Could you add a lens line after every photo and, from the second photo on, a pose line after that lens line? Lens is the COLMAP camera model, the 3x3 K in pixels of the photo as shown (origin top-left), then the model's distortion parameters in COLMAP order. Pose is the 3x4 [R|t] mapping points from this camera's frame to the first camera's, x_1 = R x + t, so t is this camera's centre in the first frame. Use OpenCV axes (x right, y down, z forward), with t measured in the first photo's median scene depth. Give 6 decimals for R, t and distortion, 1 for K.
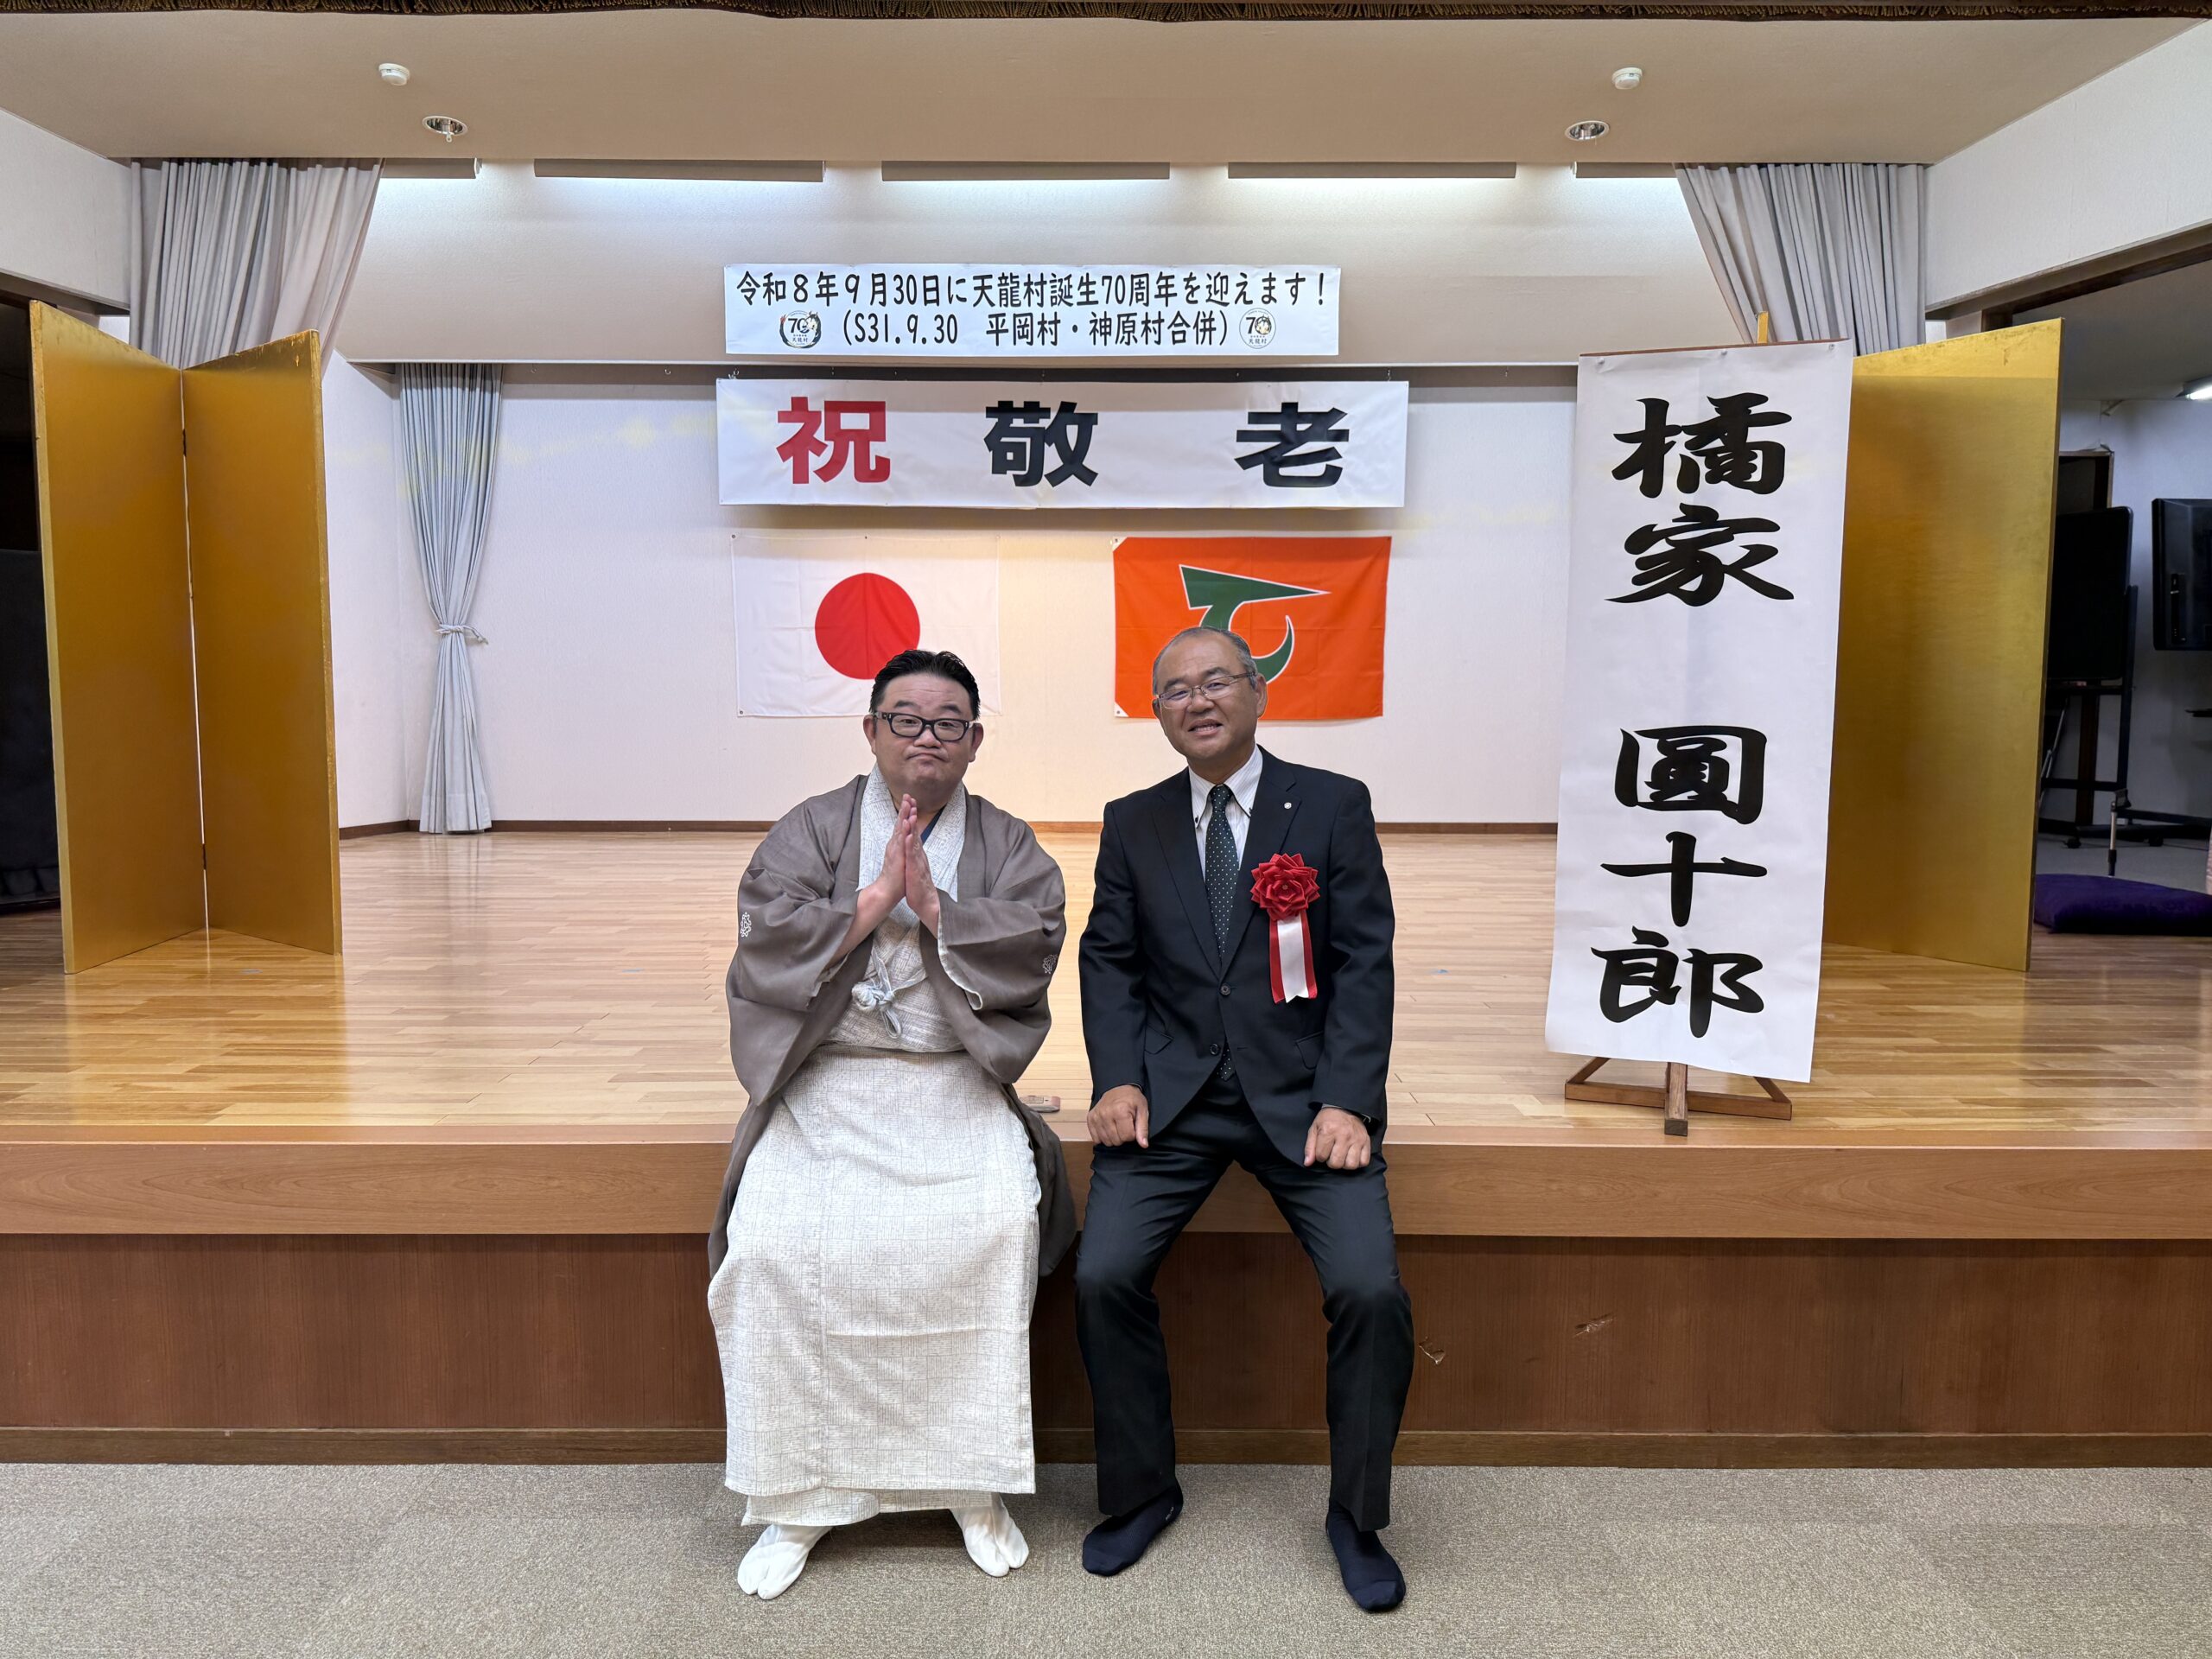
lens RADIAL K [[1555.1, 0, 1088.8], [0, 1555.1, 852.0], [0, 0, 1]] dist [0.055547, -0.063878]
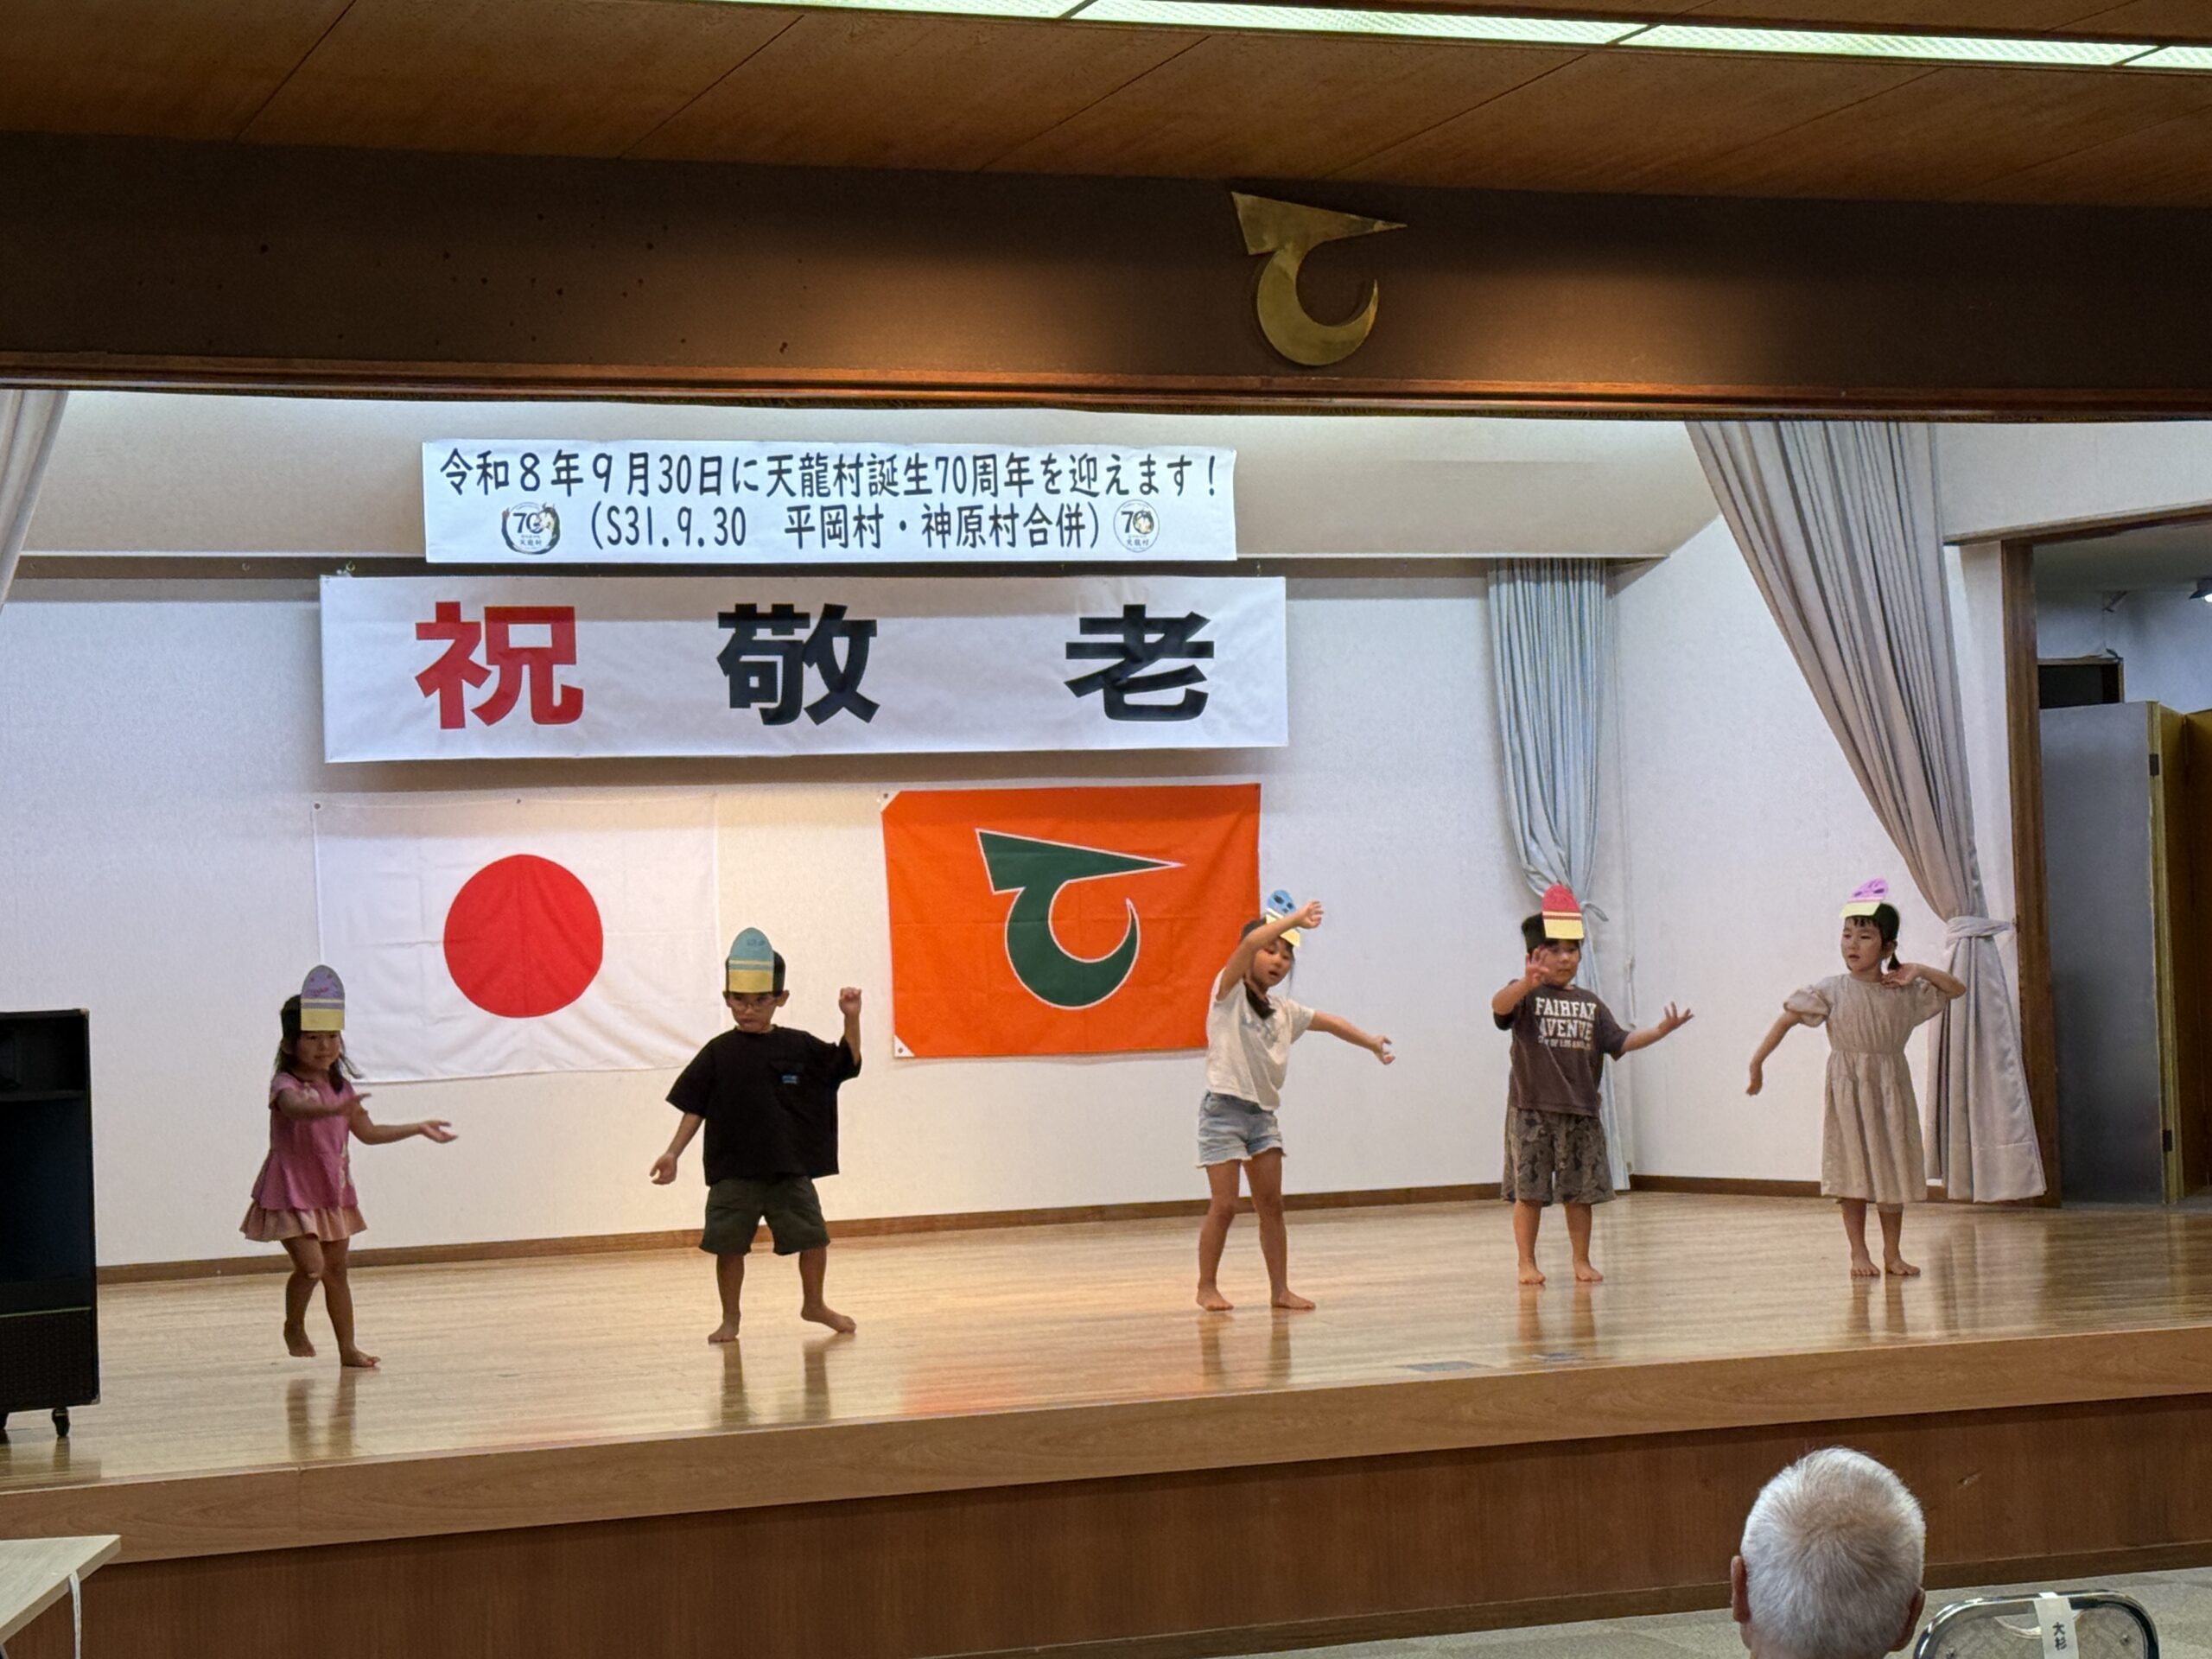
lens RADIAL K [[4267.8, 0, 1103.6], [0, 4267.8, 828.0], [0, 0, 1]] dist [0.112365, 0.000000]
pose [[0.933409, -0.025809, 0.357885, -0.580792], [0.074305, 0.989692, -0.122427, 0.048722], [-0.351037, 0.140867, 0.925705, -0.774876]]
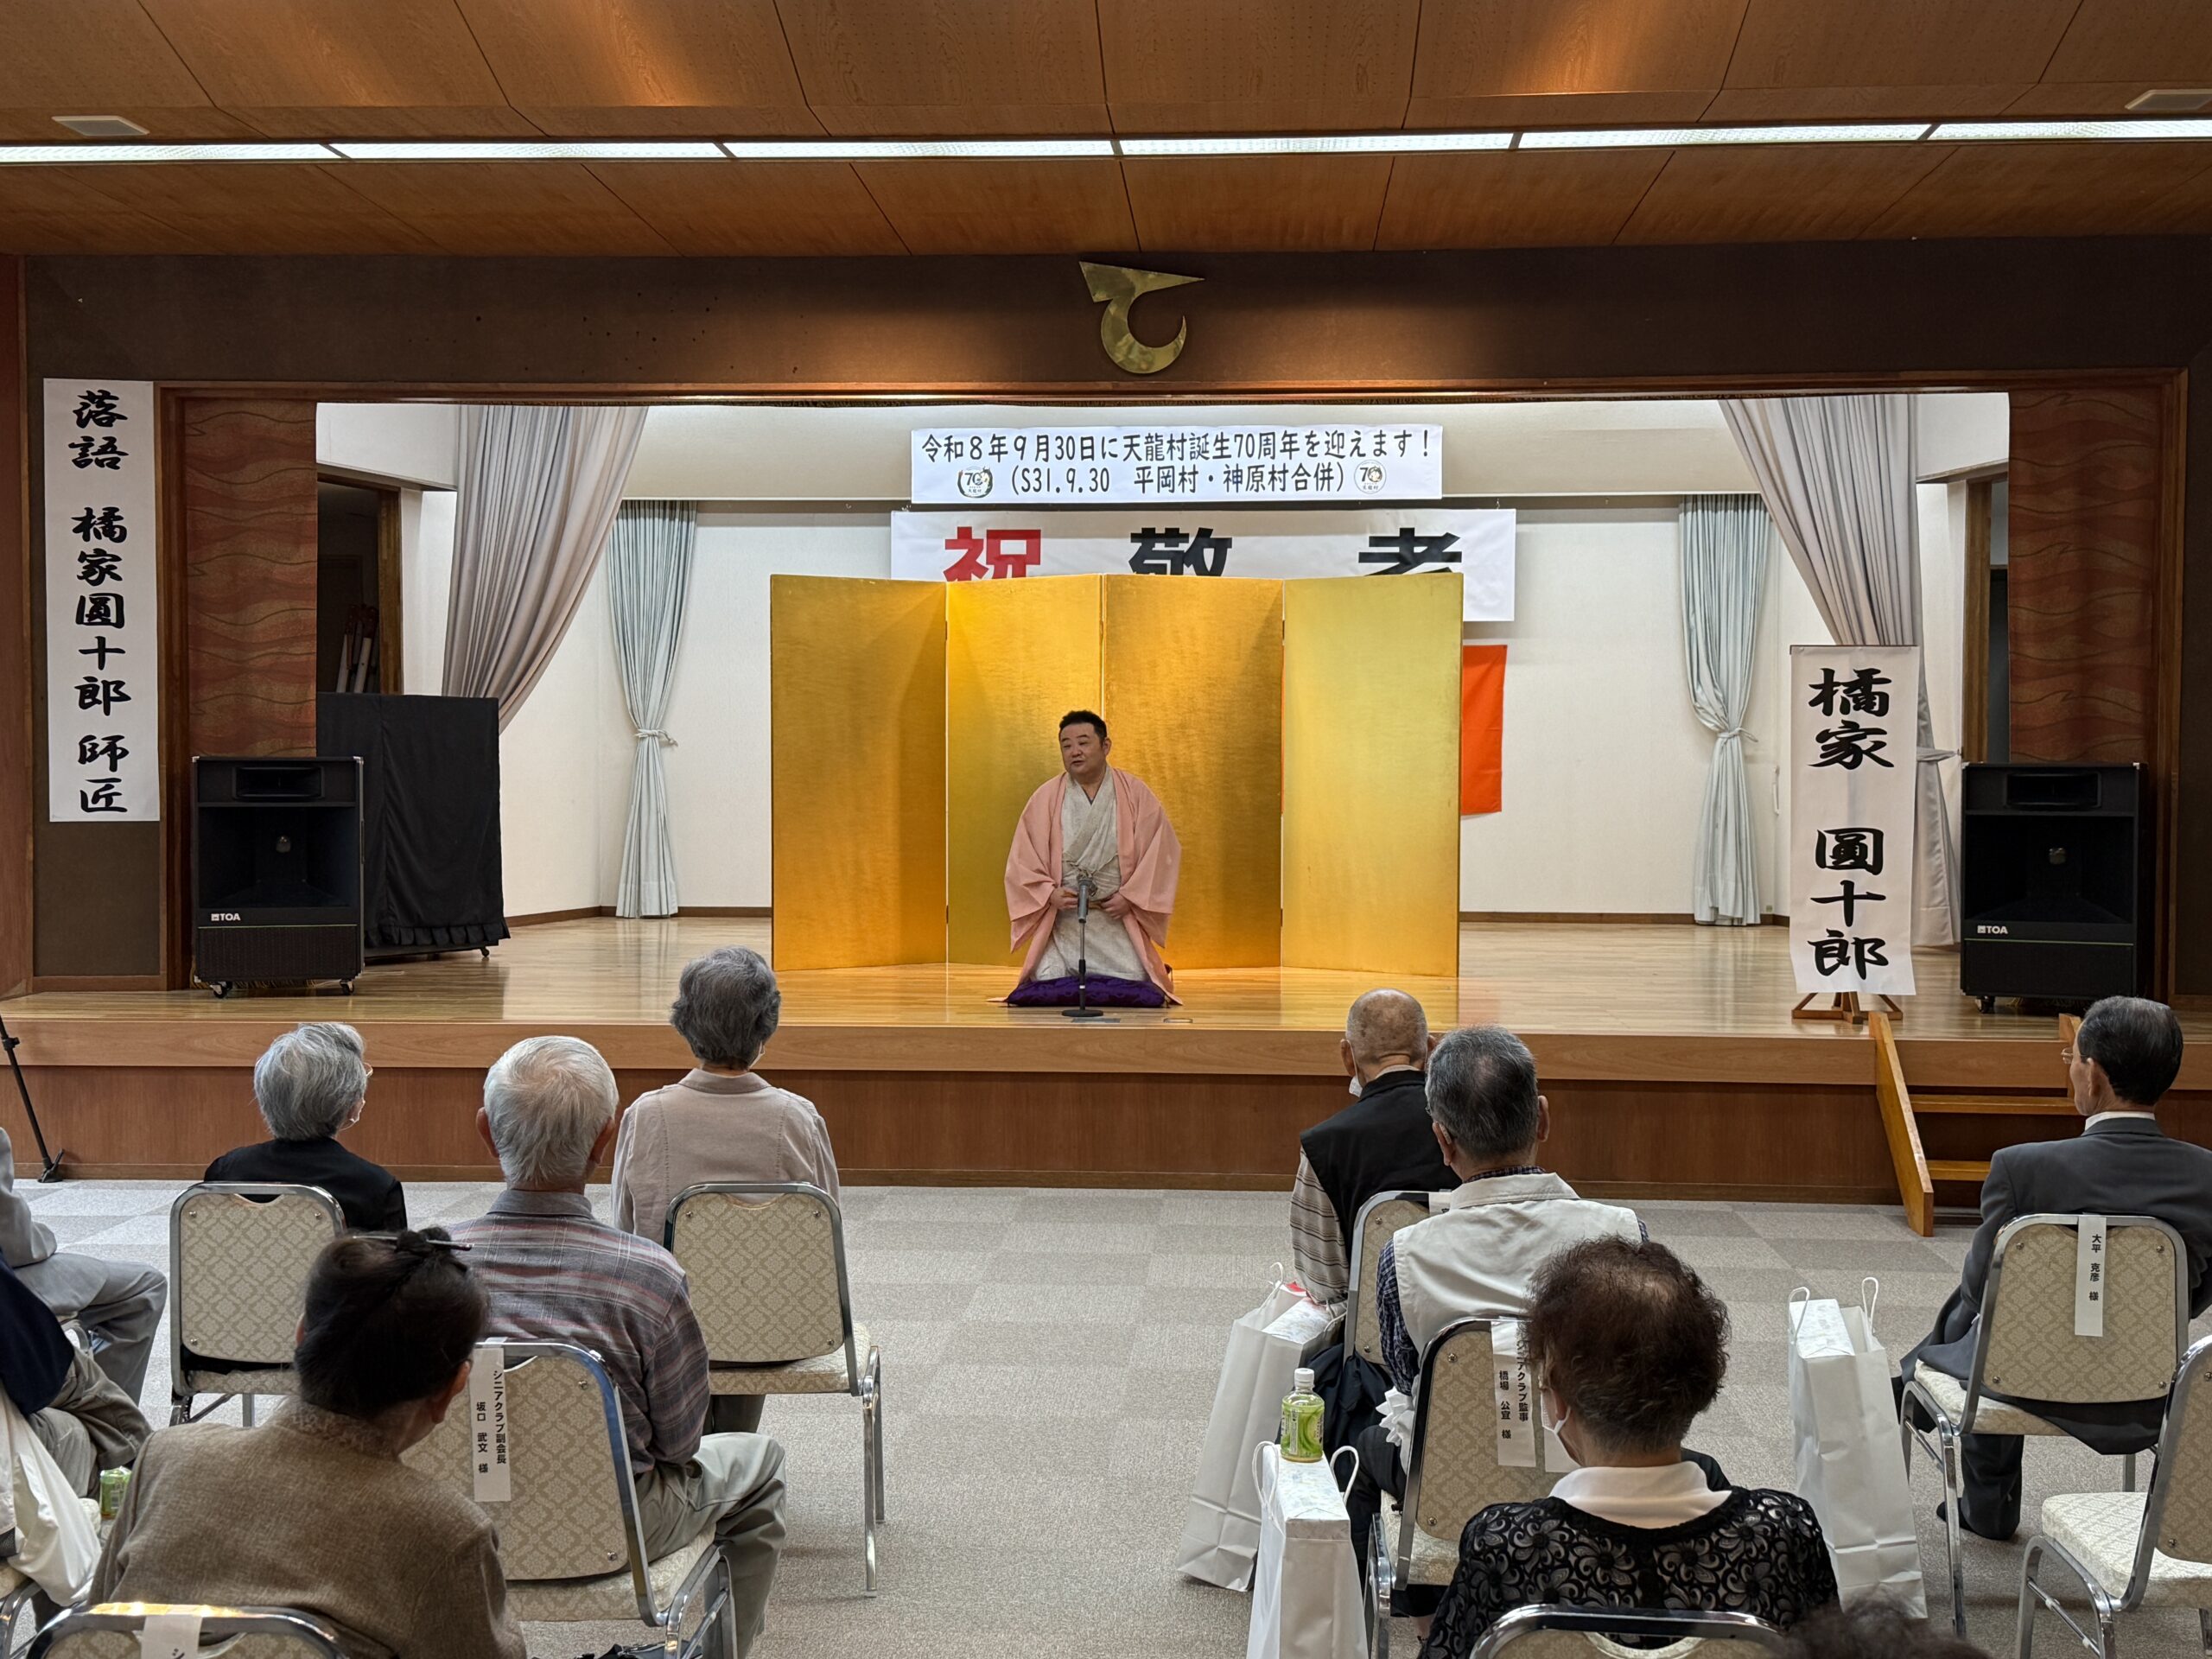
lens RADIAL K [[2562.1, 0, 1078.9], [0, 2562.1, 822.8], [0, 0, 1]] dist [0.131178, 0.000000]
pose [[0.997766, 0.001011, -0.066797, 0.019124], [-0.006009, 0.997190, -0.074675, 0.056404], [0.066533, 0.074910, 0.994968, -0.804198]]
